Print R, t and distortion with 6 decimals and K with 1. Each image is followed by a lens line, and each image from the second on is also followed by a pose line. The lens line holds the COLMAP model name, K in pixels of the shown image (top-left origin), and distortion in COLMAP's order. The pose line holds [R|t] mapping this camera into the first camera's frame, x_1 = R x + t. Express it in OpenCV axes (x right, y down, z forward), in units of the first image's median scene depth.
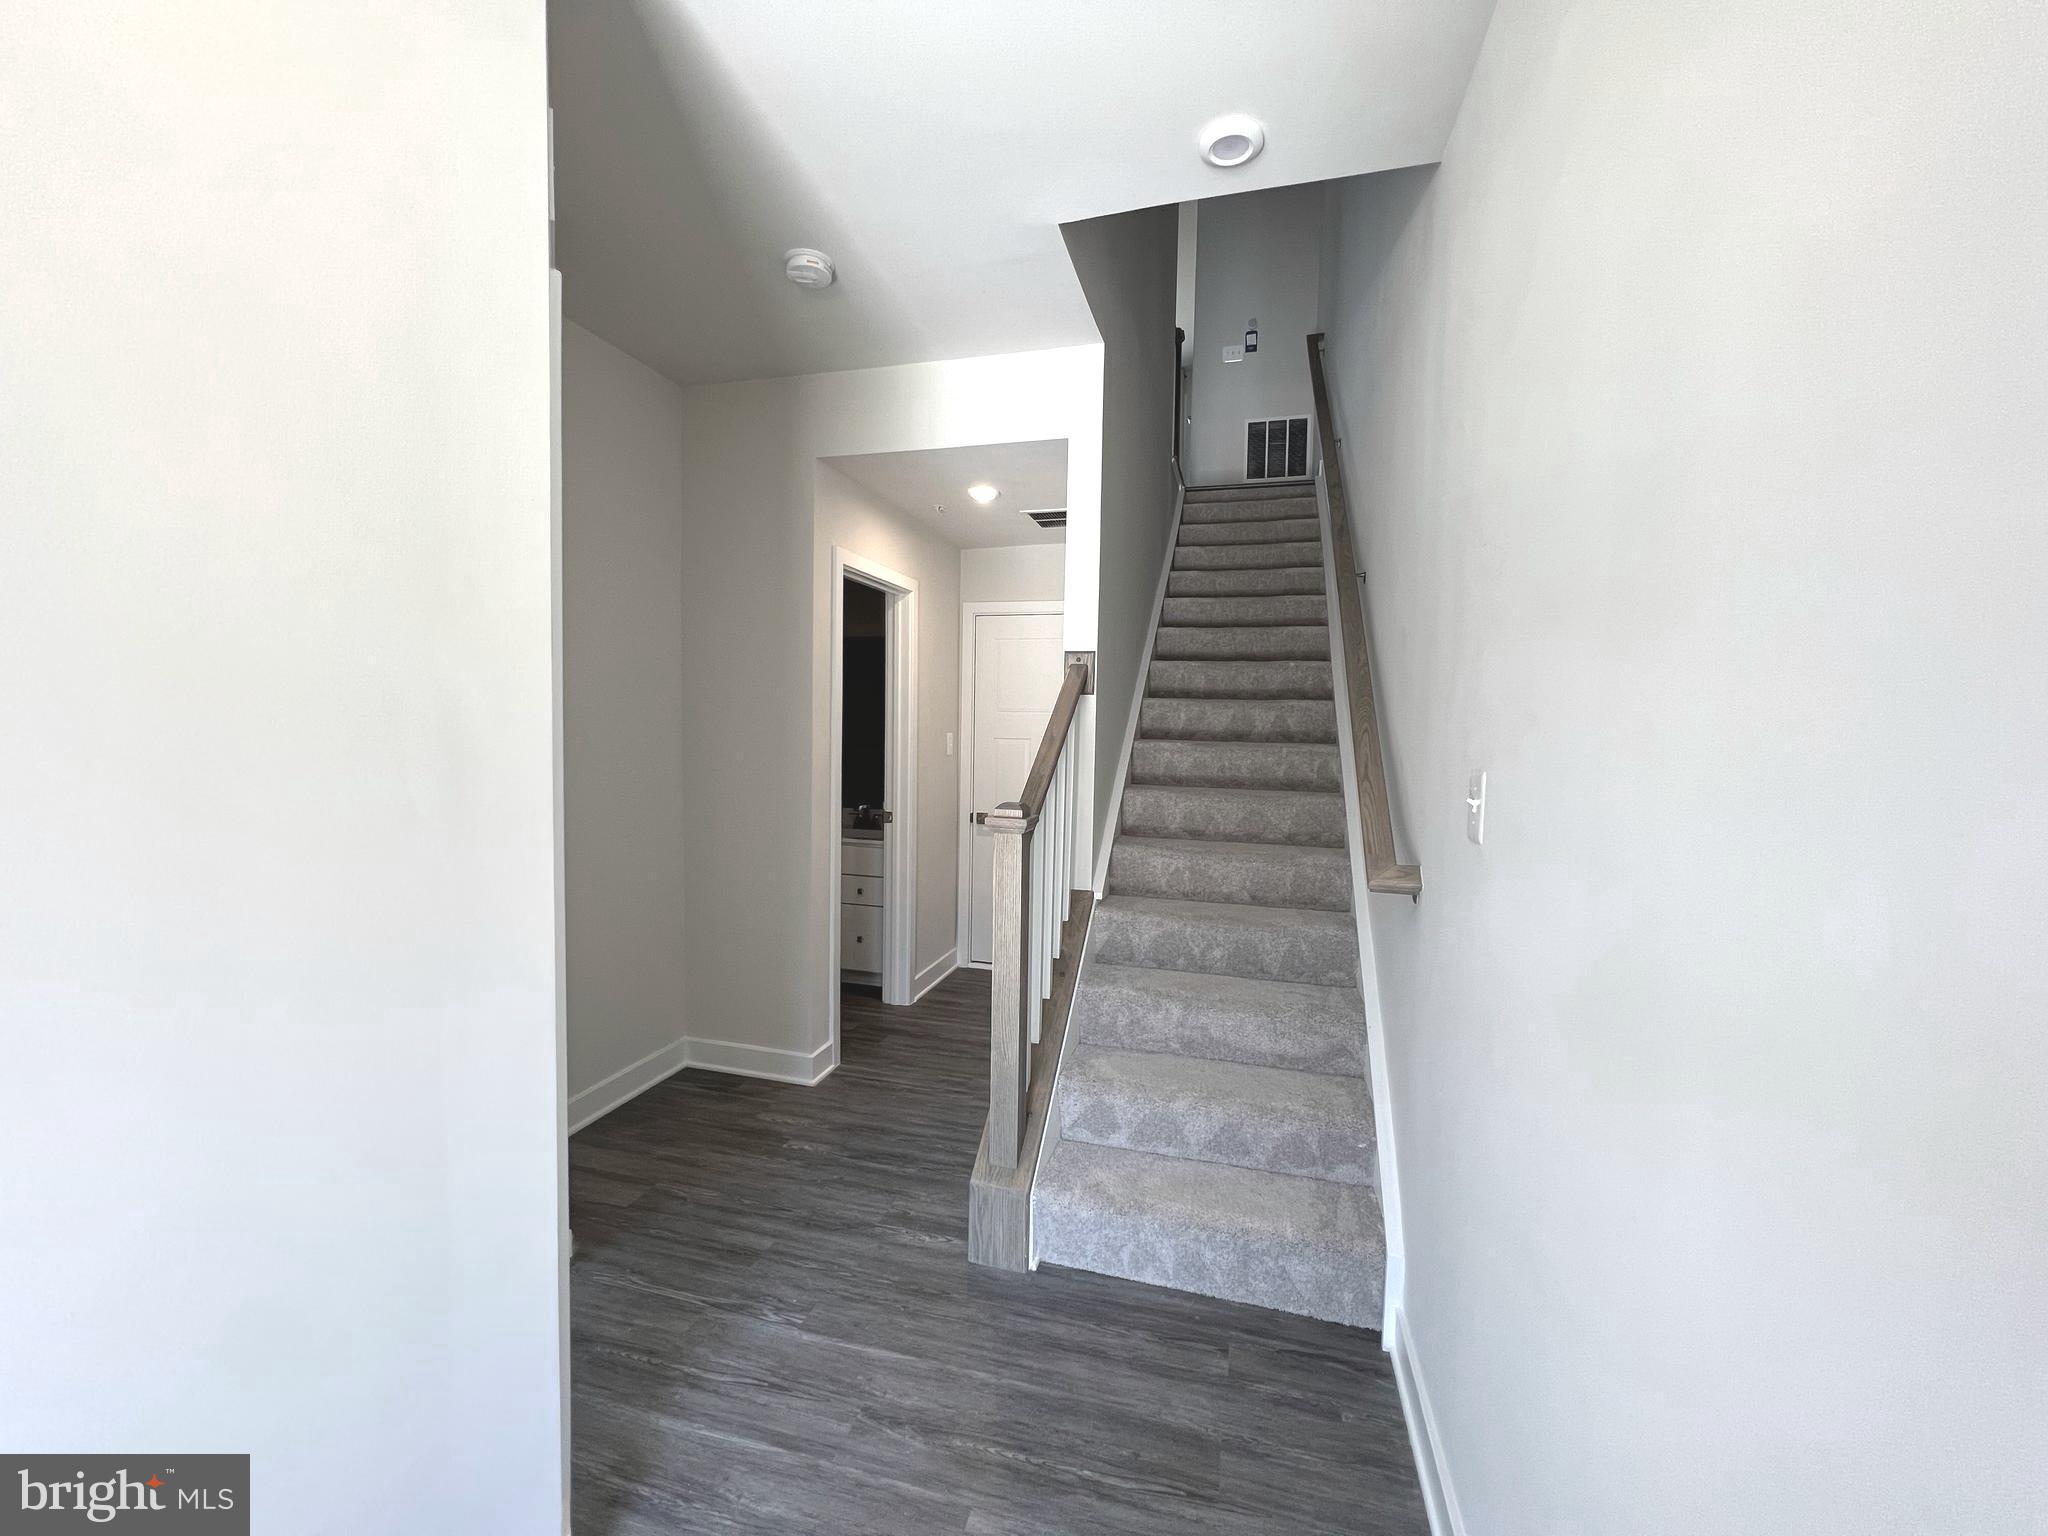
lens RADIAL K [[821.1, 0, 1024.3], [0, 821.1, 764.0], [0, 0, 1]] dist [-0.003144, 0.000702]
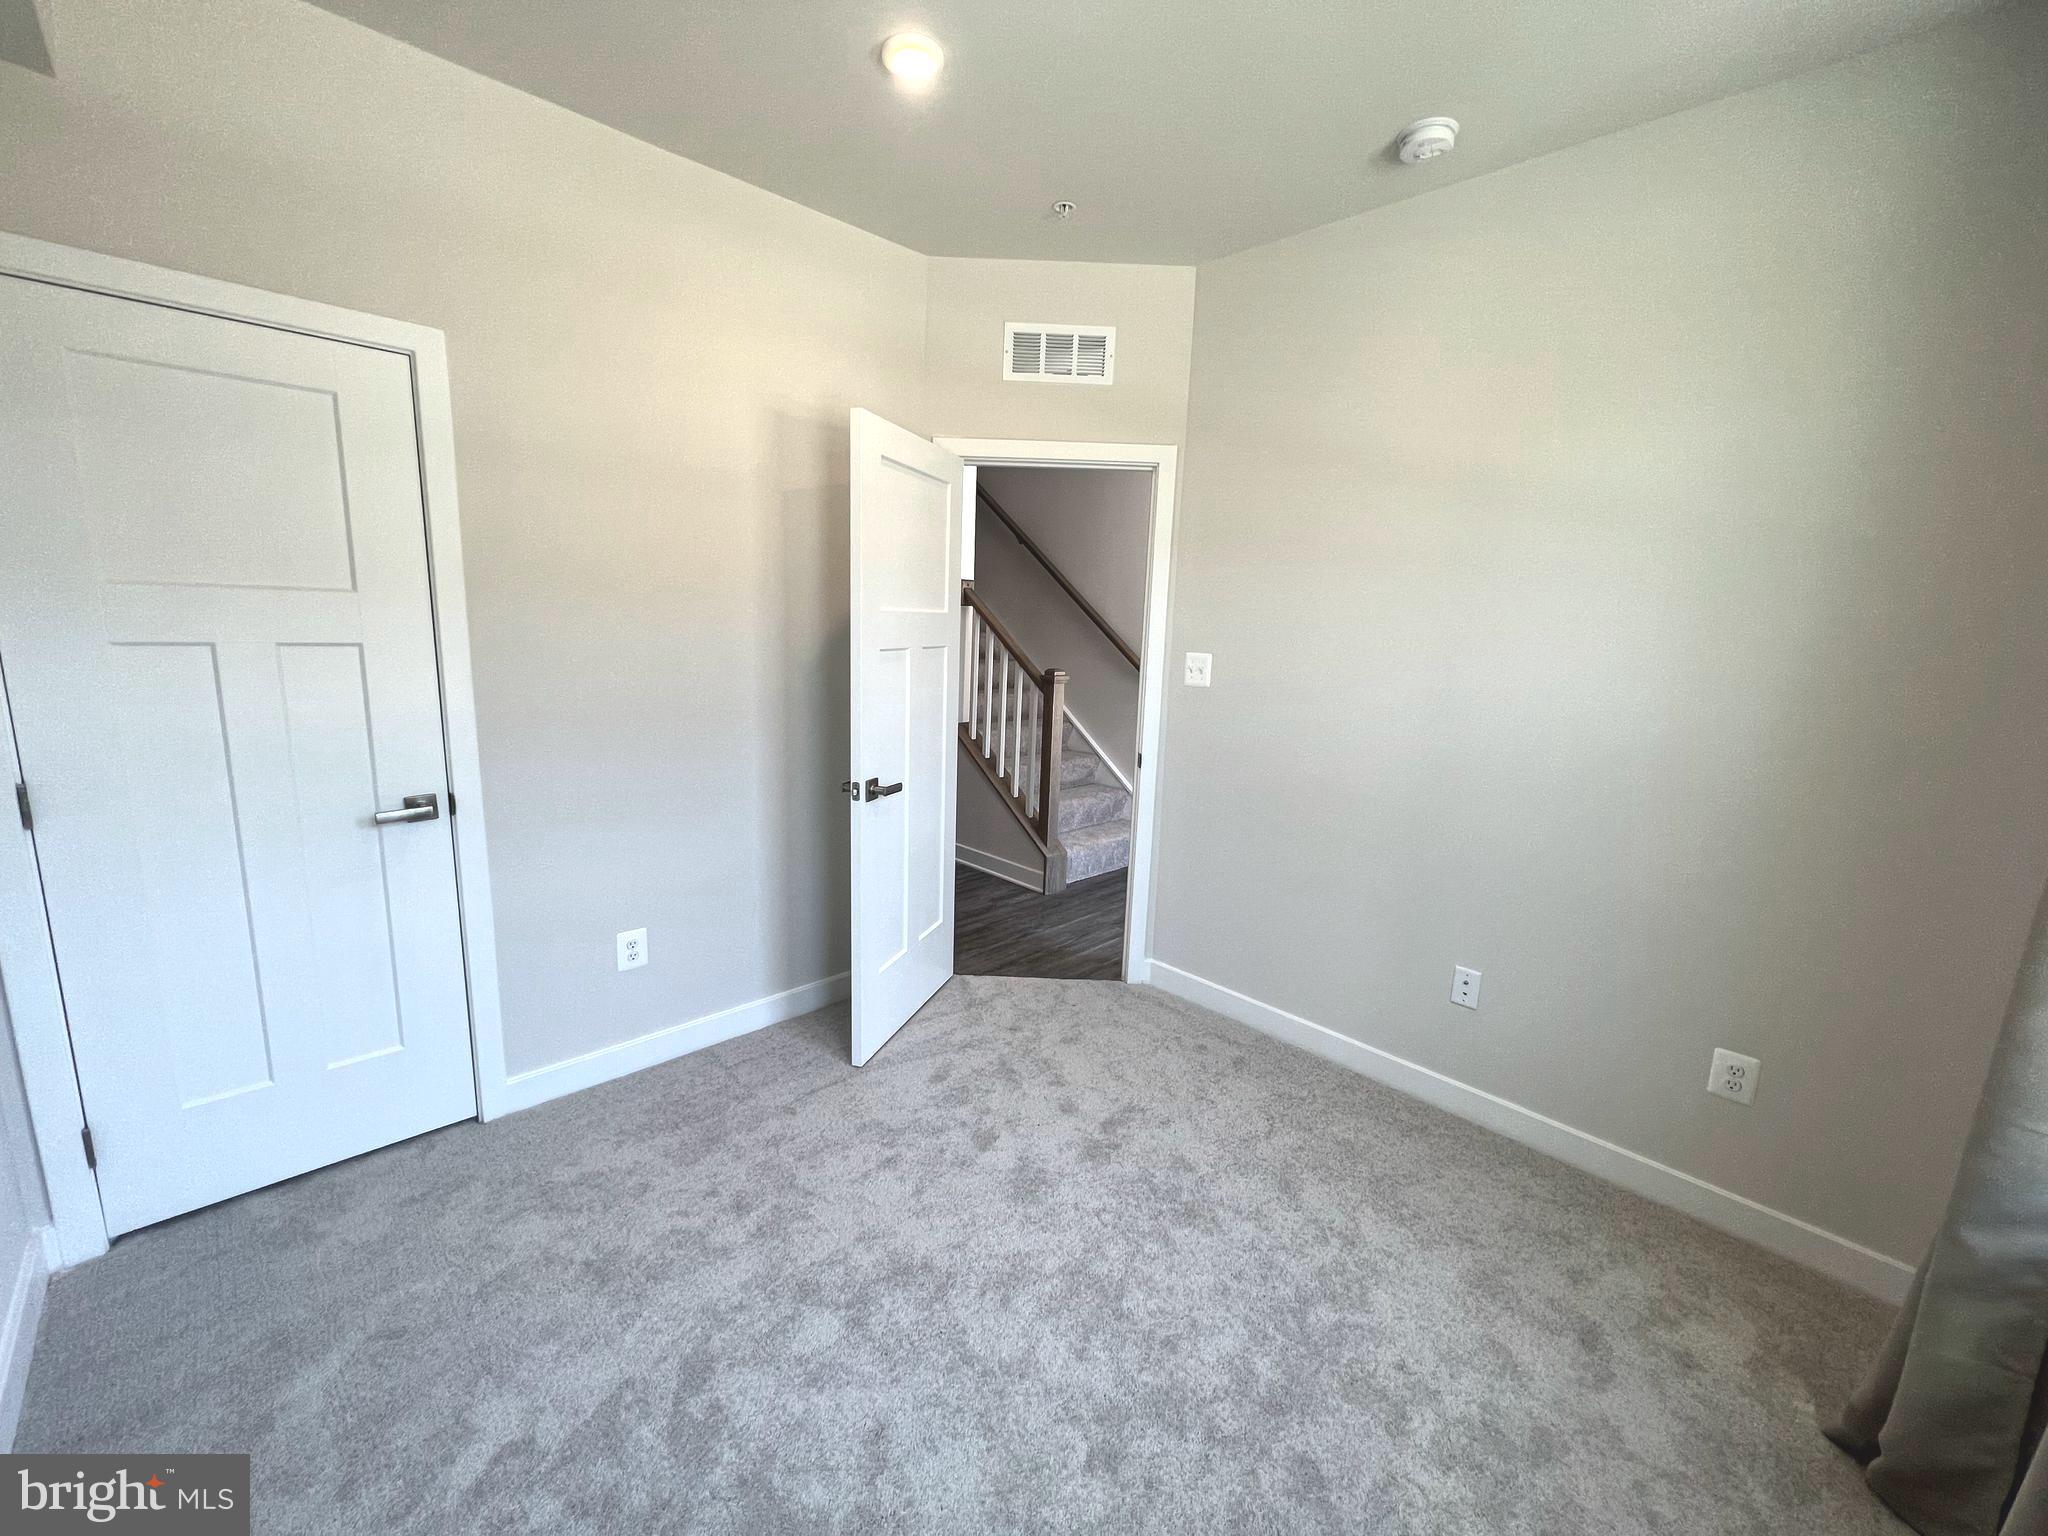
lens RADIAL K [[821.1, 0, 1024.3], [0, 821.1, 764.0], [0, 0, 1]] dist [-0.003144, 0.000702]
pose [[0.503613, -0.157604, 0.849432, -1.707675], [0.018099, 0.984928, 0.172013, -0.067204], [-0.863740, -0.071254, 0.498876, 0.044477]]
